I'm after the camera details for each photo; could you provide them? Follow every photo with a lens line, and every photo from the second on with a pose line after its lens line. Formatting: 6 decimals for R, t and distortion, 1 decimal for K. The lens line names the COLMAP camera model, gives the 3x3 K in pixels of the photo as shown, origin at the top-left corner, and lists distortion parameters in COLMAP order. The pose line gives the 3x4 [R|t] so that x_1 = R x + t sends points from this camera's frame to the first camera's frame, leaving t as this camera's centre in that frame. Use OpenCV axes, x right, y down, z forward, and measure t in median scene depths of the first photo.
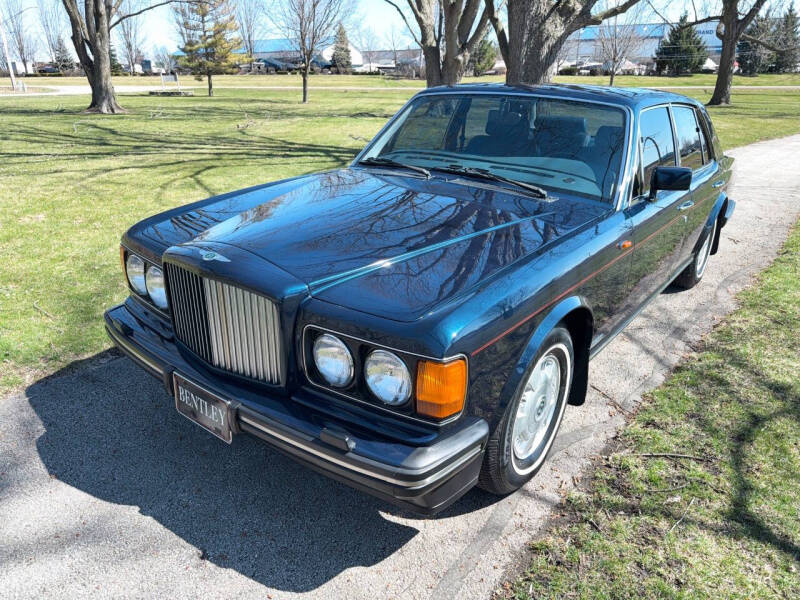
lens RADIAL K [[565.0, 0, 398.0], [0, 565.0, 303.8], [0, 0, 1]] dist [0.024876, -0.031551]
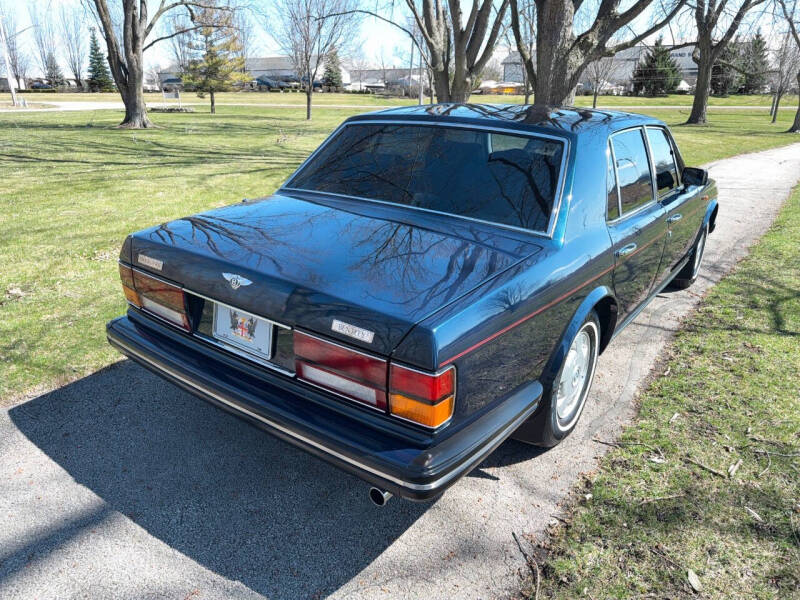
lens RADIAL K [[561.2, 0, 401.5], [0, 561.2, 304.5], [0, 0, 1]] dist [0.041233, -0.051642]
pose [[0.999293, -0.006556, 0.037033, -0.061300], [0.007503, 0.999646, -0.025513, 0.027501], [-0.036852, 0.025773, 0.998988, -0.074950]]
